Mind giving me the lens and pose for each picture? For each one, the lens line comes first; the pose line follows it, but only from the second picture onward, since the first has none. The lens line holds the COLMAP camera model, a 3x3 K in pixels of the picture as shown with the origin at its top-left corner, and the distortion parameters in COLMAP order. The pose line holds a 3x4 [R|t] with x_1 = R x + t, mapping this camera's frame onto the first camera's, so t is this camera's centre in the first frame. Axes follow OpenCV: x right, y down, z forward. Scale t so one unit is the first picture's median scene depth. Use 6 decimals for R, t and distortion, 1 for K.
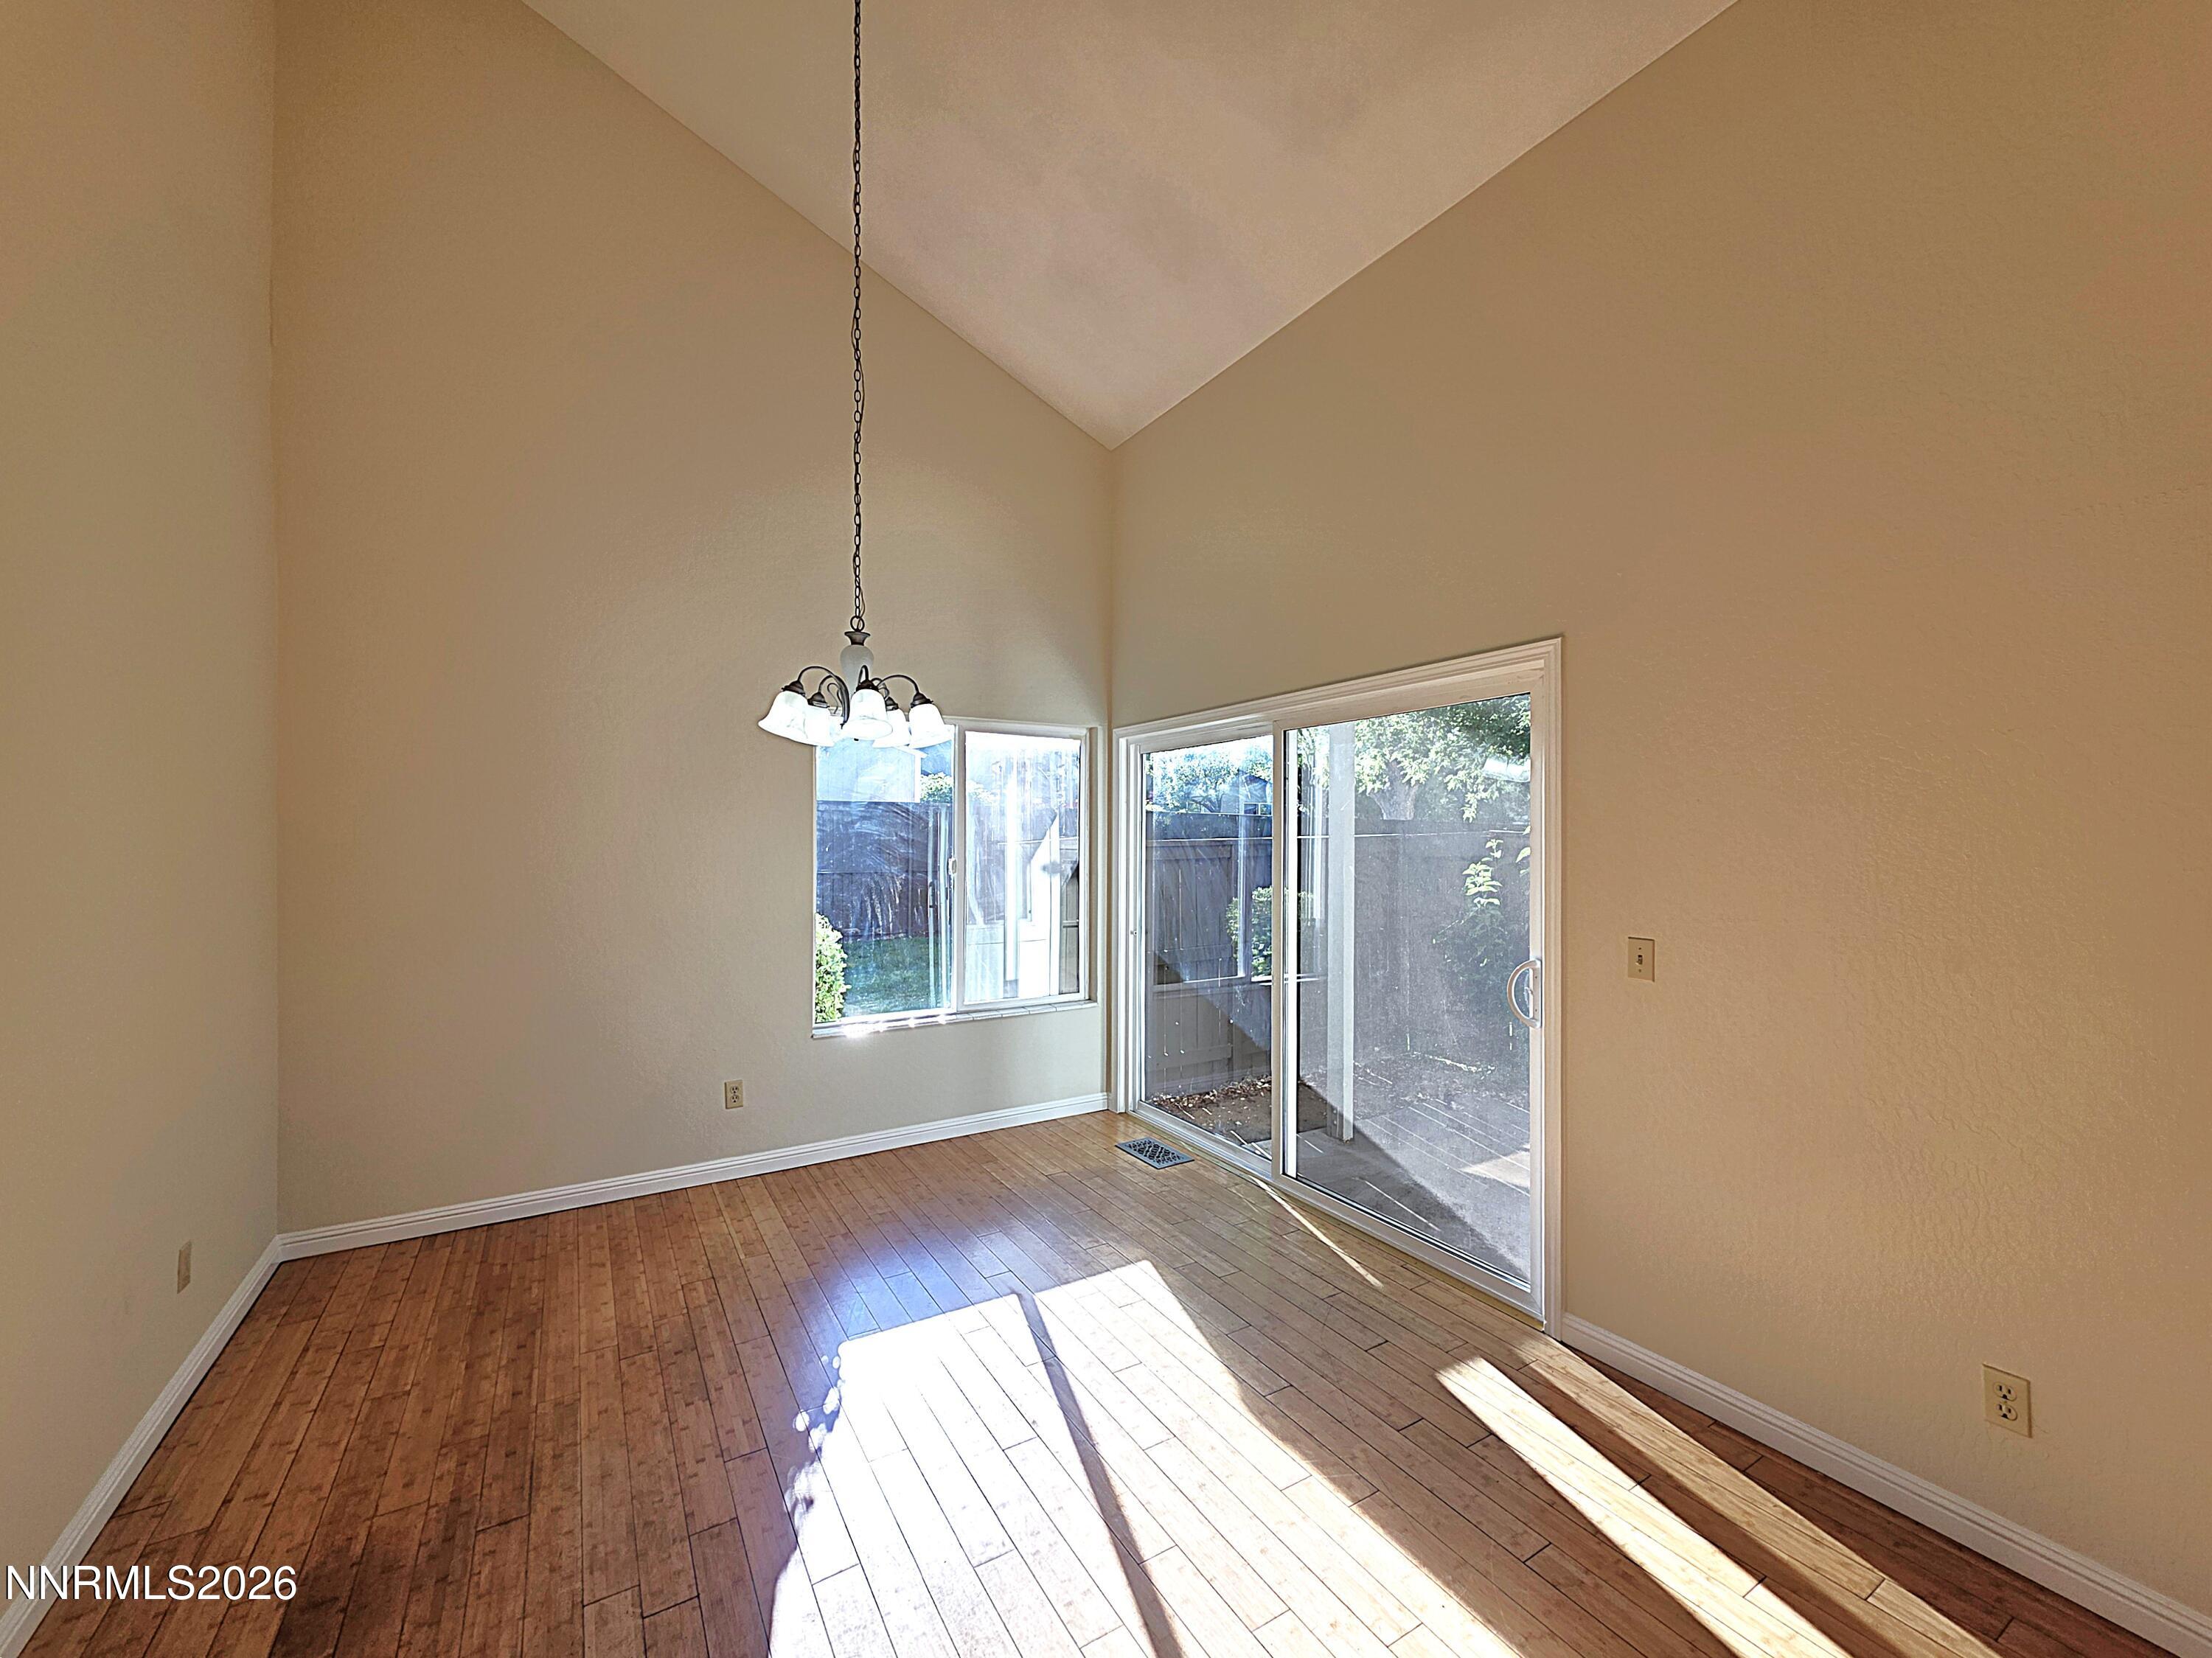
lens RADIAL K [[892.3, 0, 1111.3], [0, 892.3, 838.6], [0, 0, 1]] dist [0.002115, 0.000109]
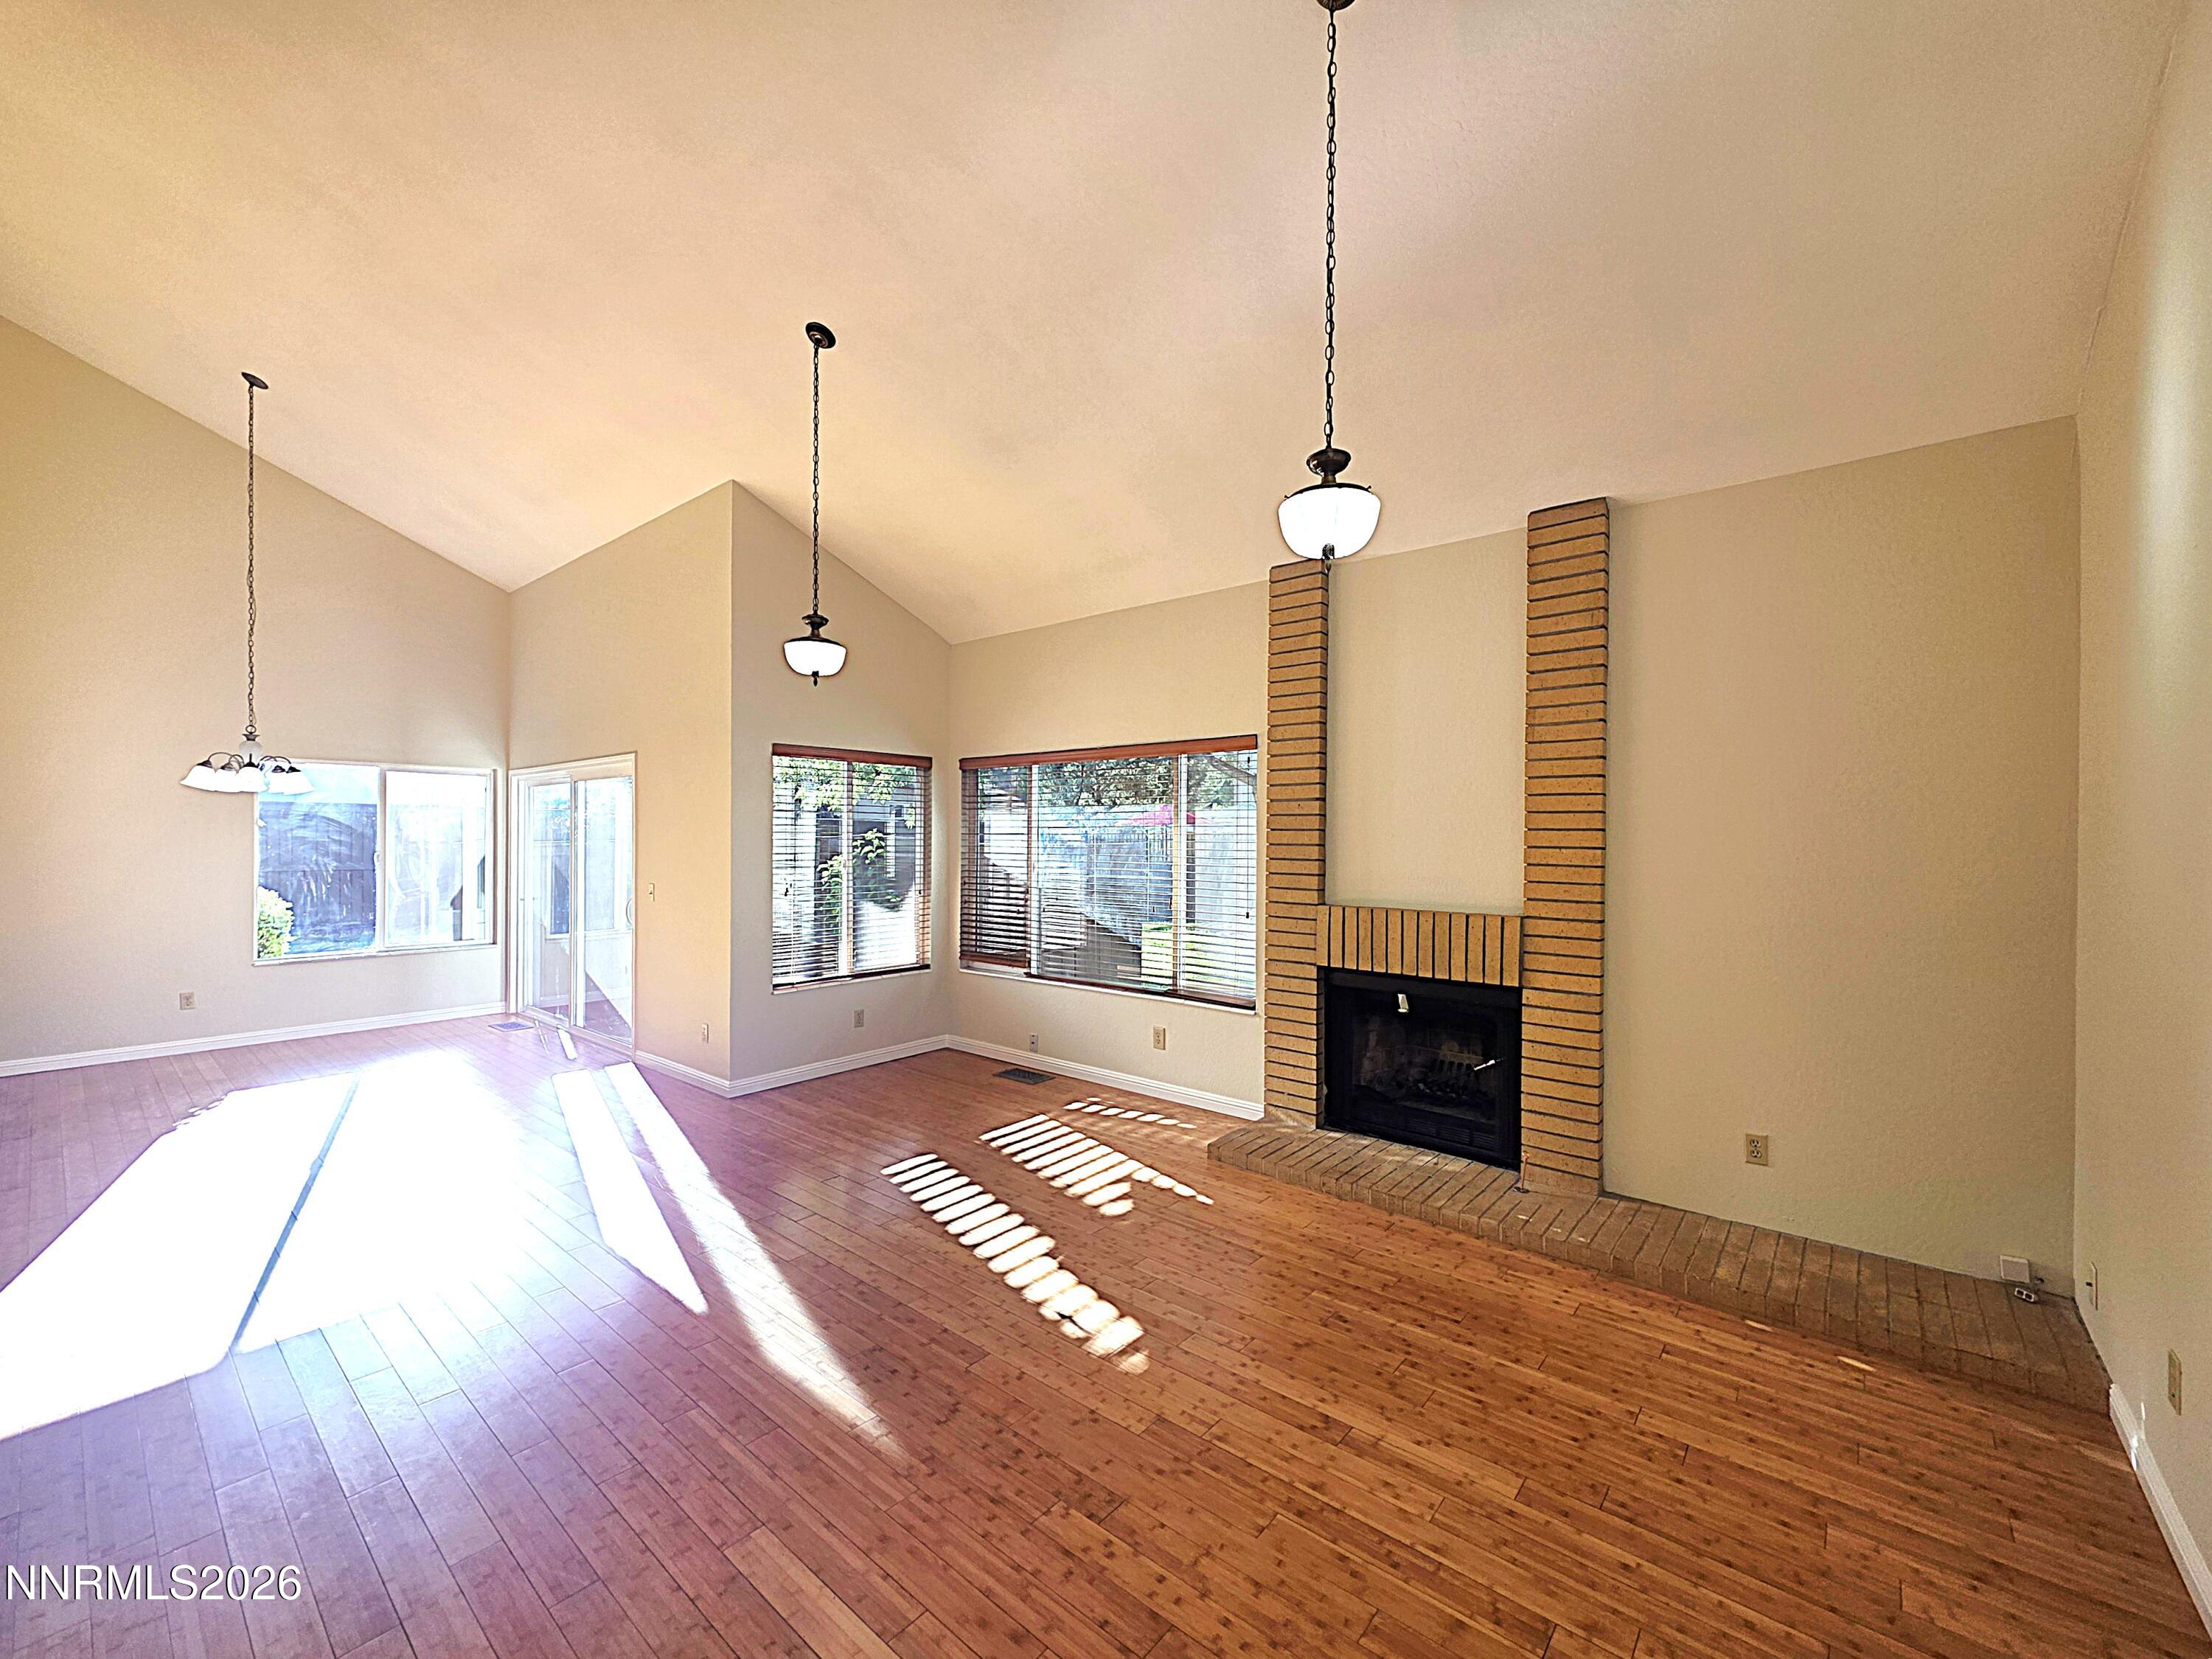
lens RADIAL K [[892.4, 0, 1111.3], [0, 892.4, 839.1], [0, 0, 1]] dist [0.002115, 0.000109]
pose [[0.946130, -0.000227, 0.323786, 0.529236], [-0.000396, 0.999998, 0.001856, -0.005309], [-0.323786, -0.001884, 0.946129, -0.892128]]
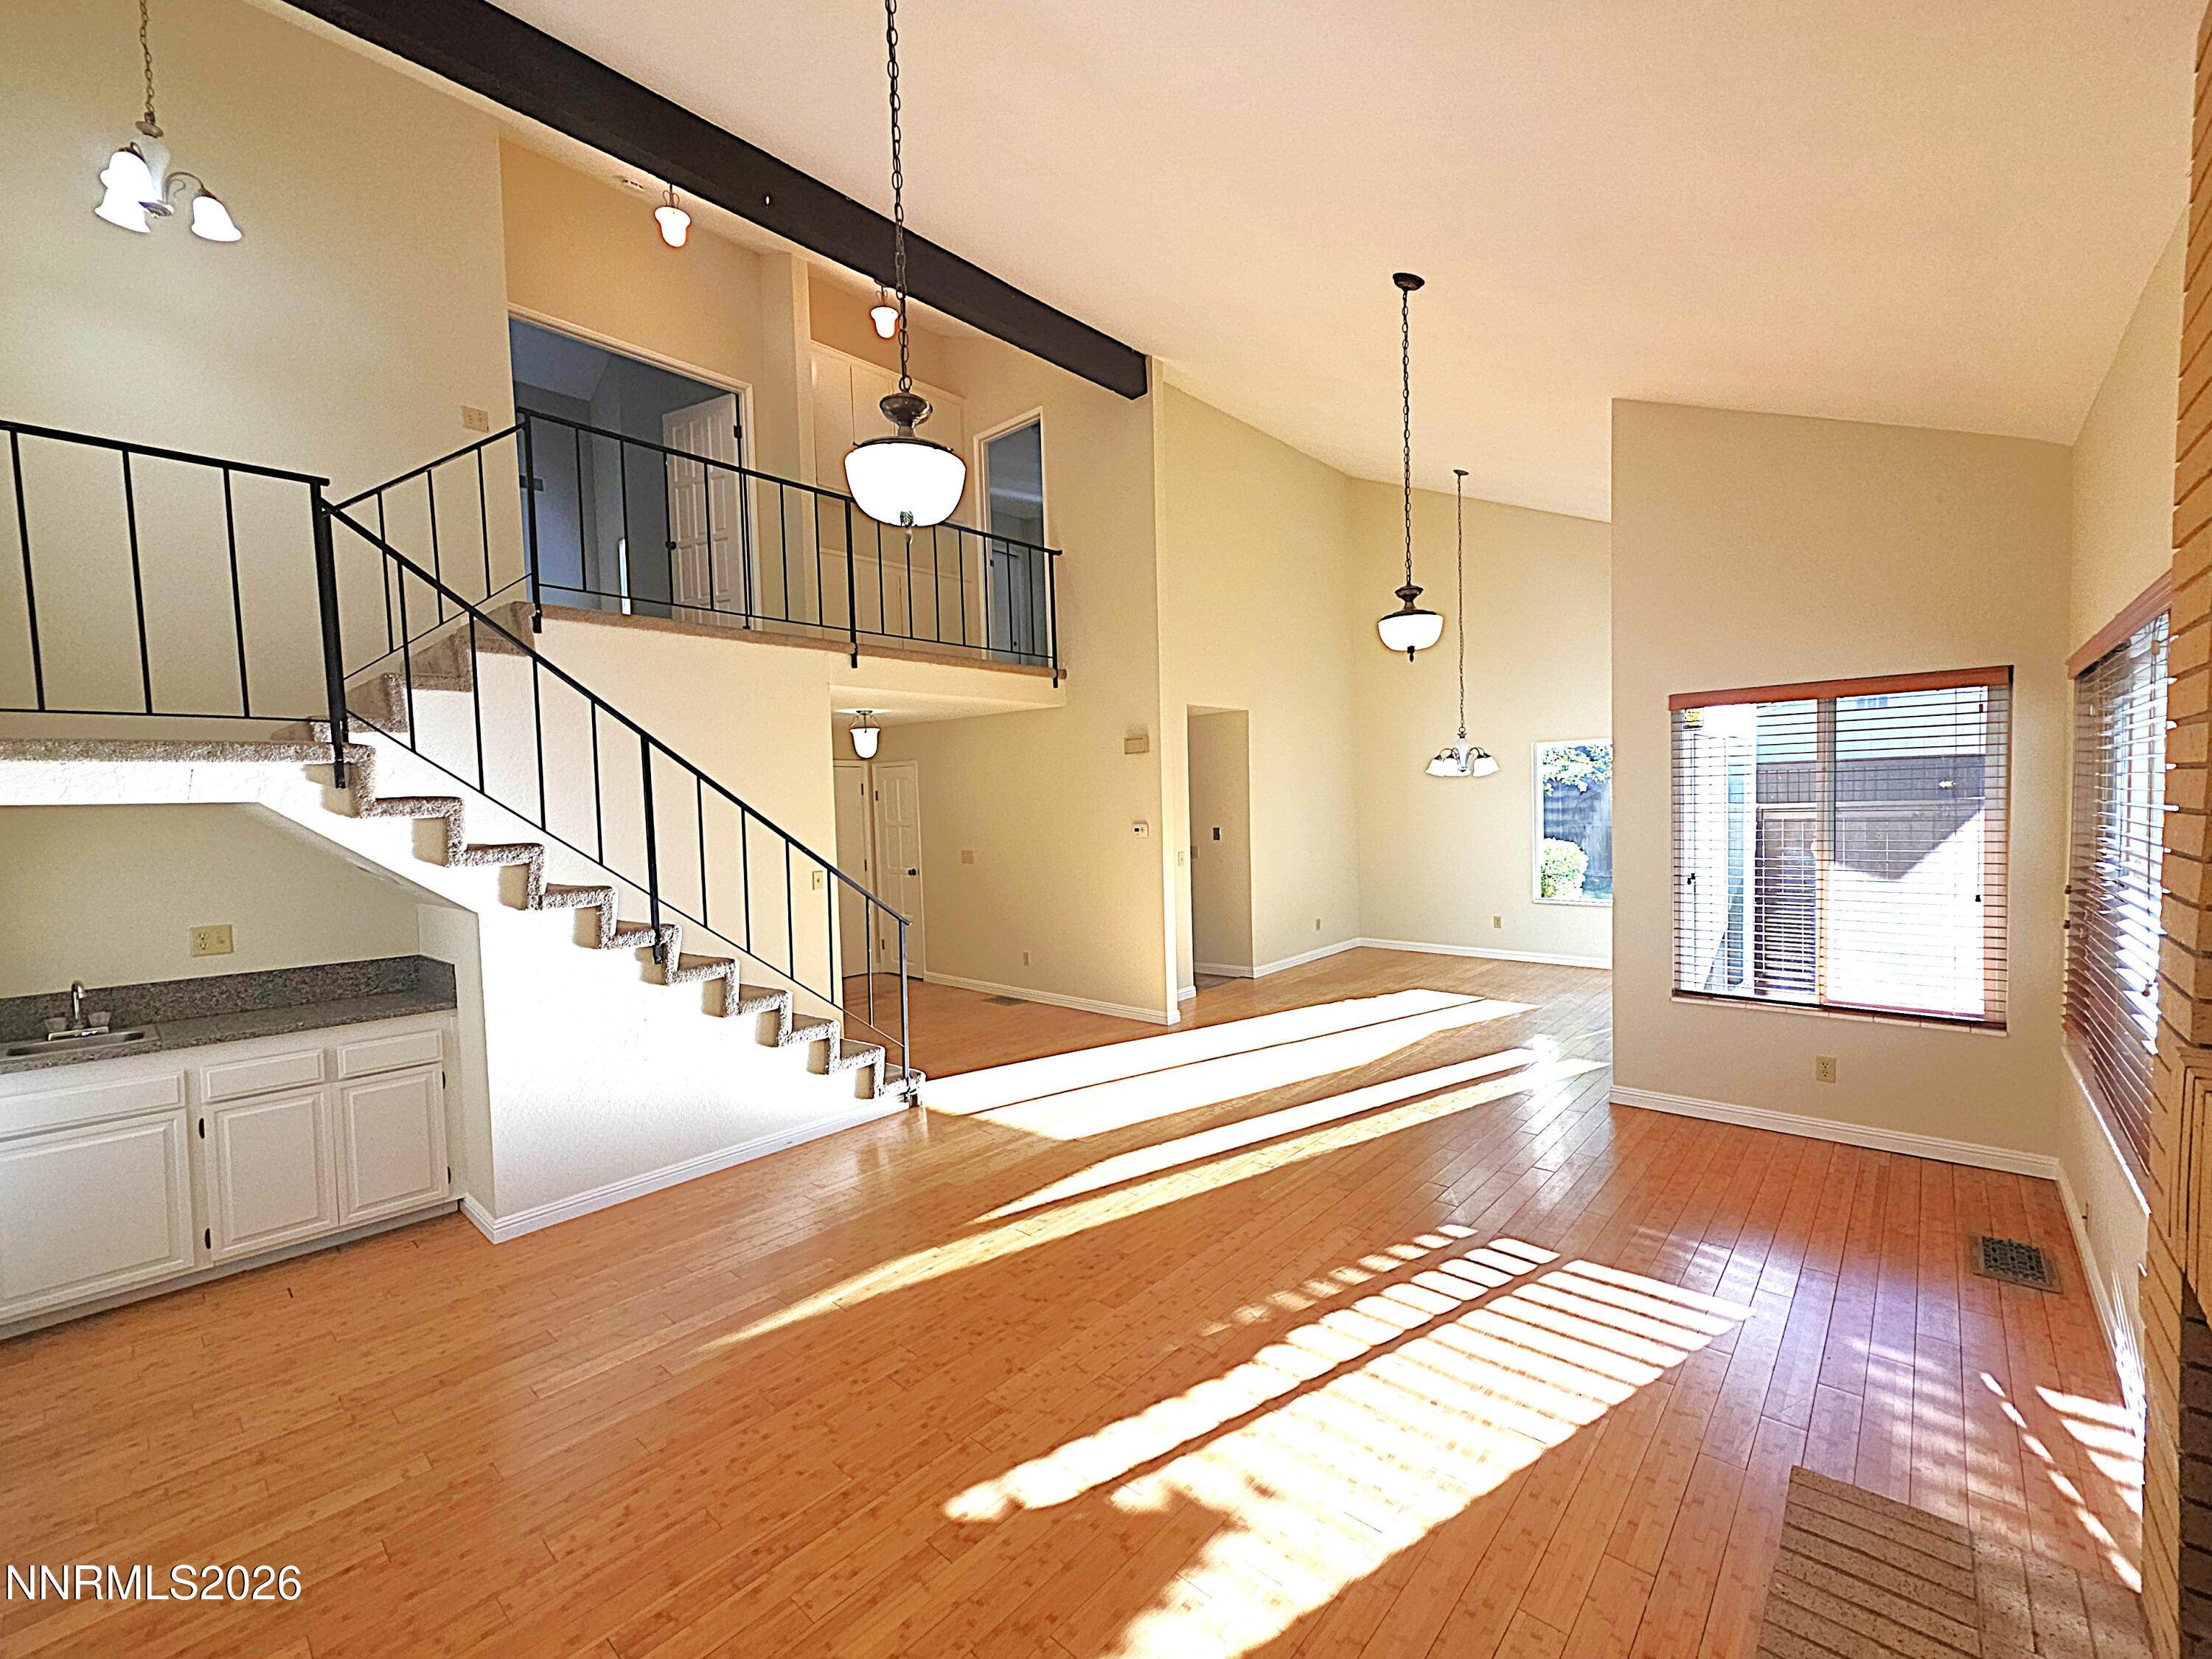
lens RADIAL K [[910.9, 0, 1111.9], [0, 910.9, 837.4], [0, 0, 1]] dist [0.002354, -0.000003]
pose [[0.297266, 0.023945, -0.954494, 1.245044], [0.027258, 0.999065, 0.033552, -0.025389], [0.954406, -0.035991, 0.296336, -0.502630]]
